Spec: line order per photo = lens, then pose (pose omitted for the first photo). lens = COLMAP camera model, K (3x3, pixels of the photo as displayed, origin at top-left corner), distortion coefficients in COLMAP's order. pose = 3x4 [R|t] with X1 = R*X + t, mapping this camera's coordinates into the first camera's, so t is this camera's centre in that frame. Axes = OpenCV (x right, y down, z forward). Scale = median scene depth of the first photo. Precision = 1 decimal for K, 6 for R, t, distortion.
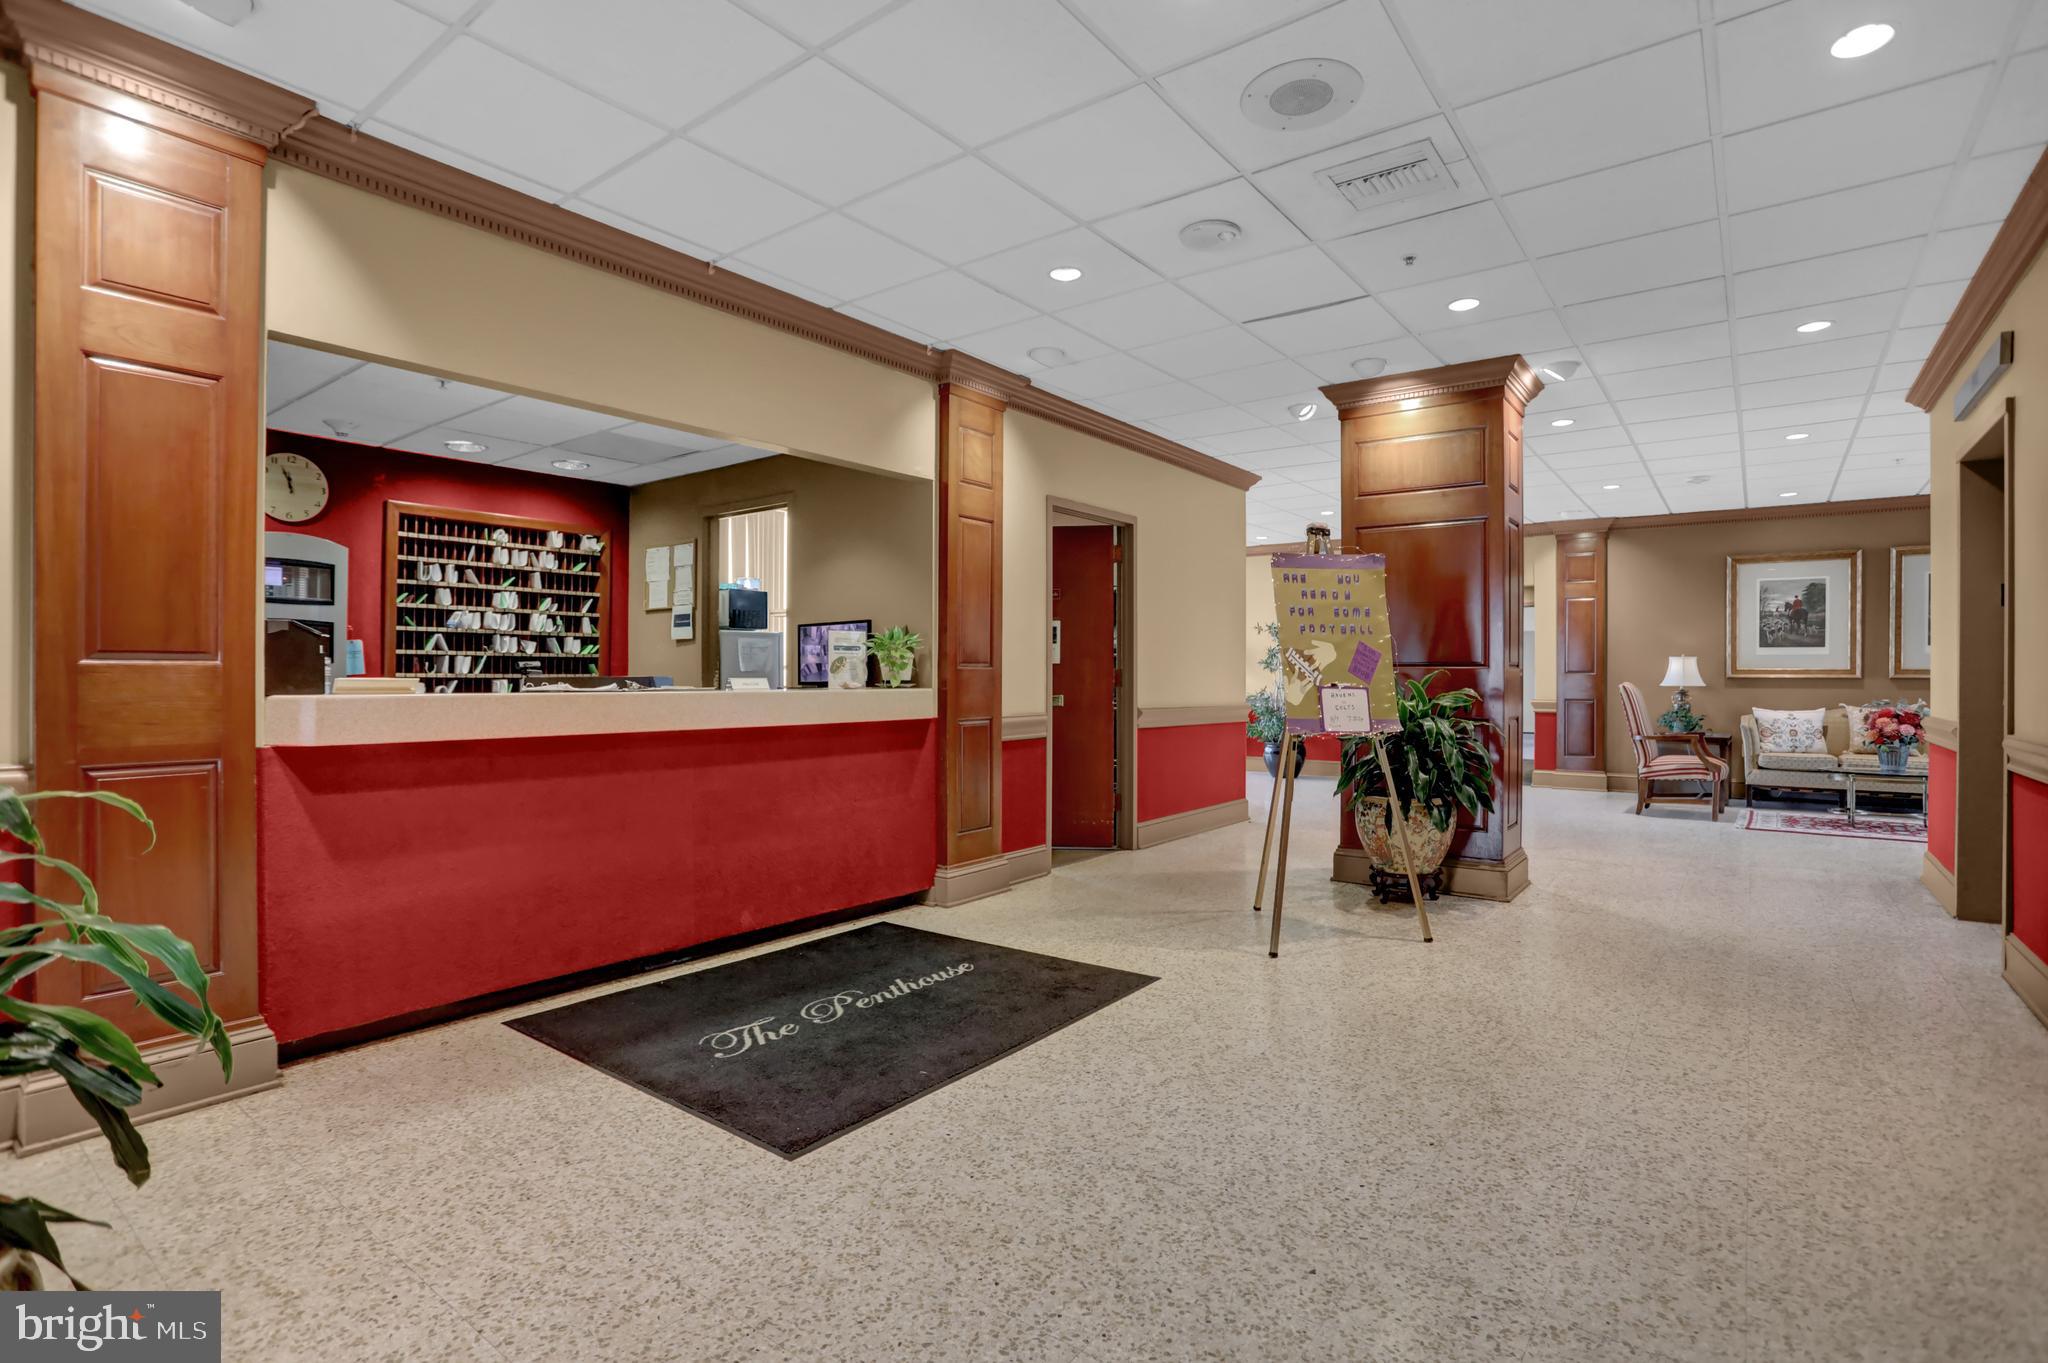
lens RADIAL K [[984.5, 0, 1030.7], [0, 984.5, 680.4], [0, 0, 1]] dist [-0.080446, 0.036869]
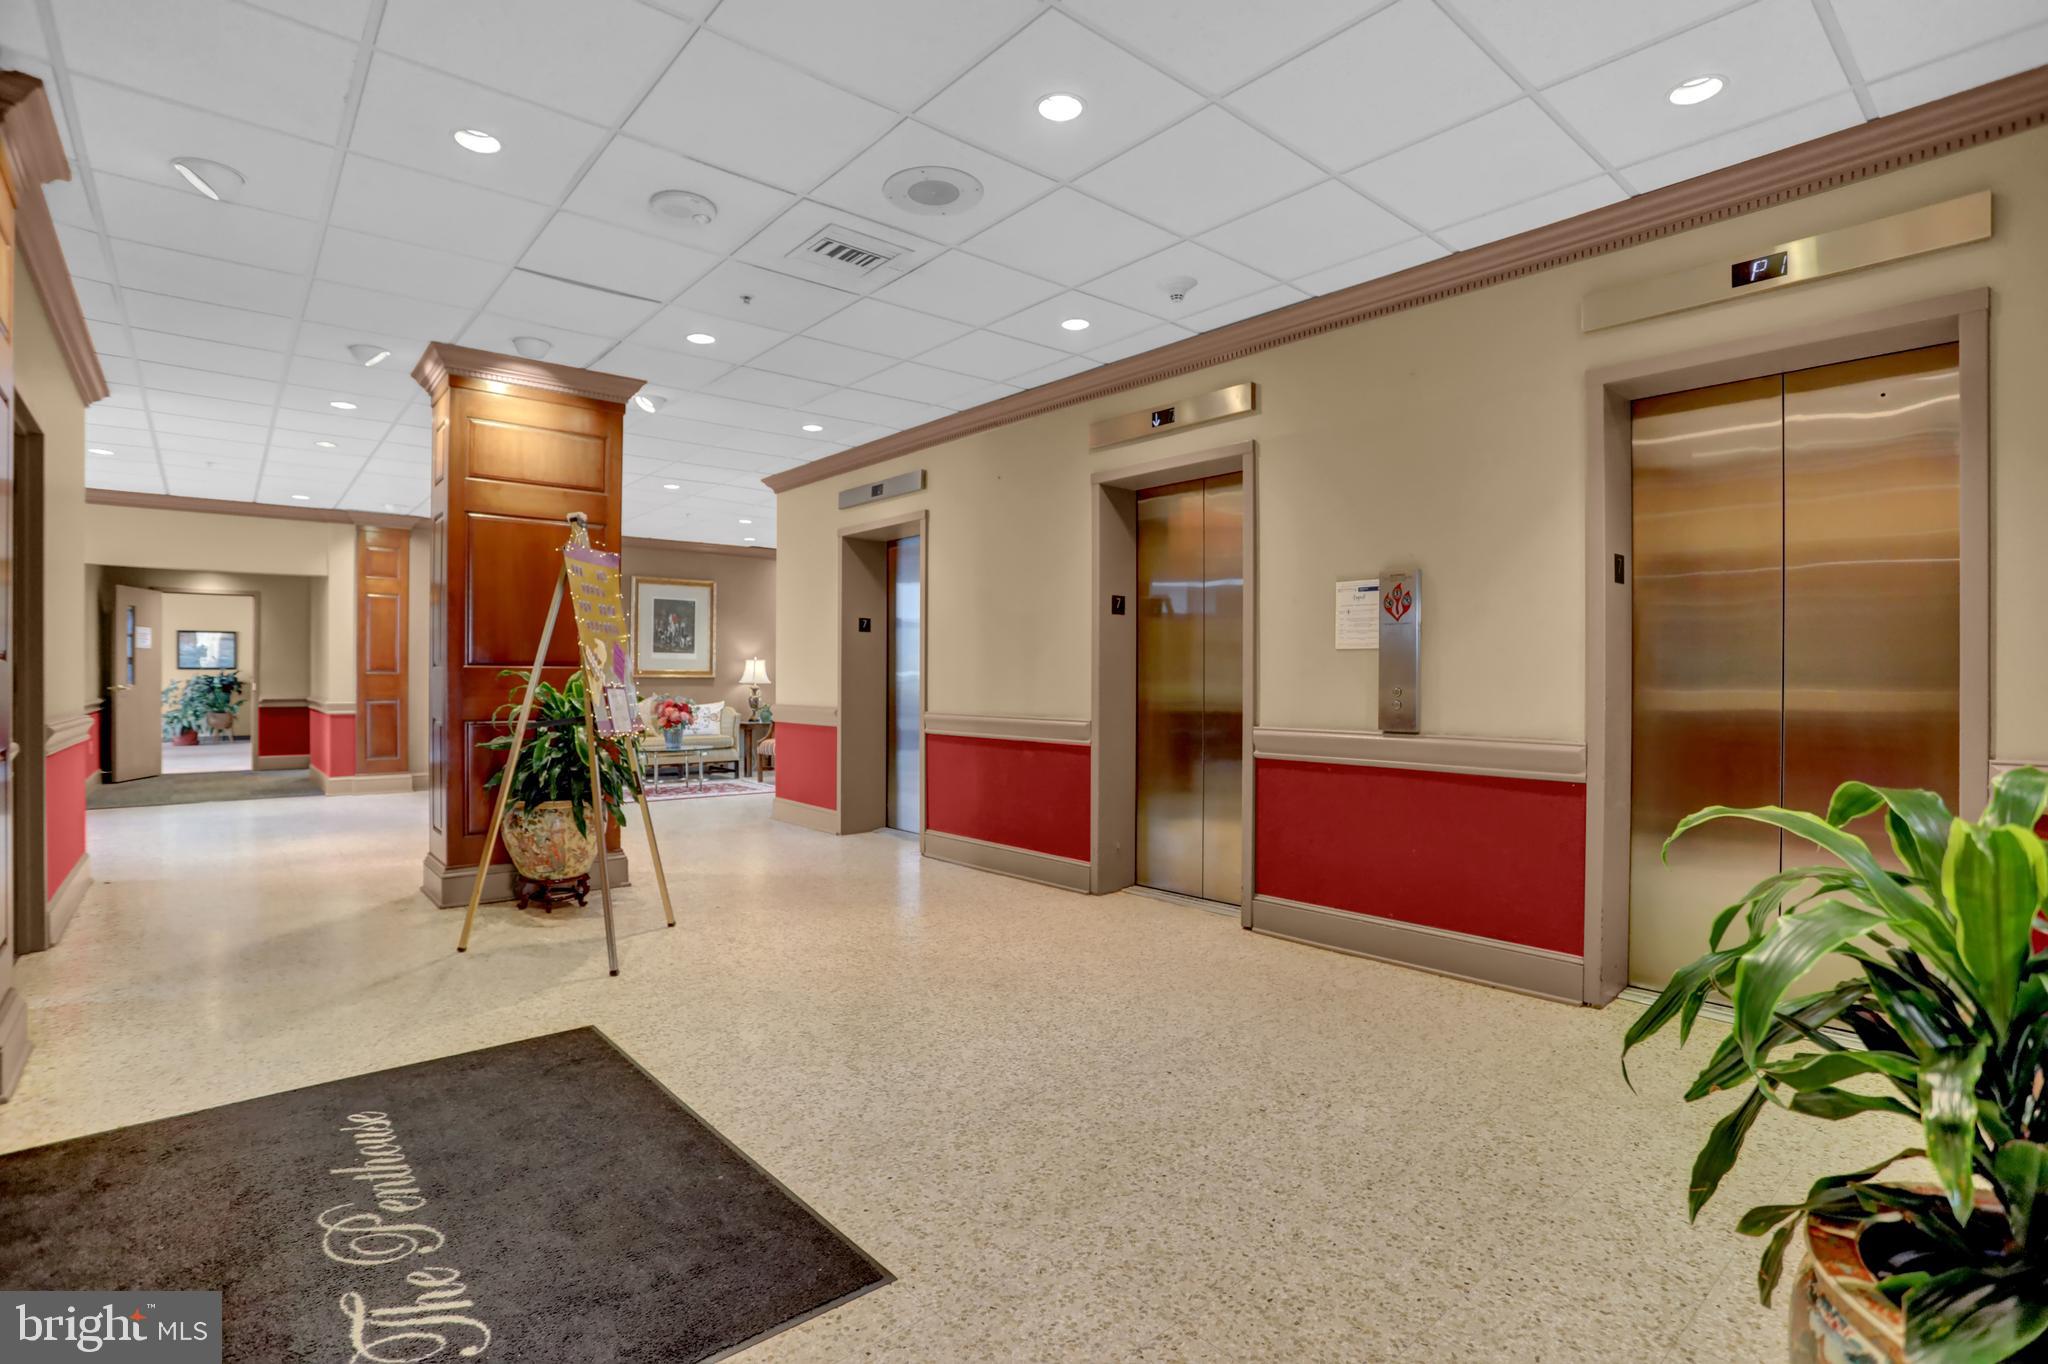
lens RADIAL K [[984.5, 0, 1030.7], [0, 984.5, 680.9], [0, 0, 1]] dist [-0.080446, 0.036869]
pose [[0.203072, -0.003035, 0.979159, -0.673277], [0.000288, 0.999995, 0.003040, -0.002449], [-0.979164, -0.000336, 0.203072, 0.485502]]
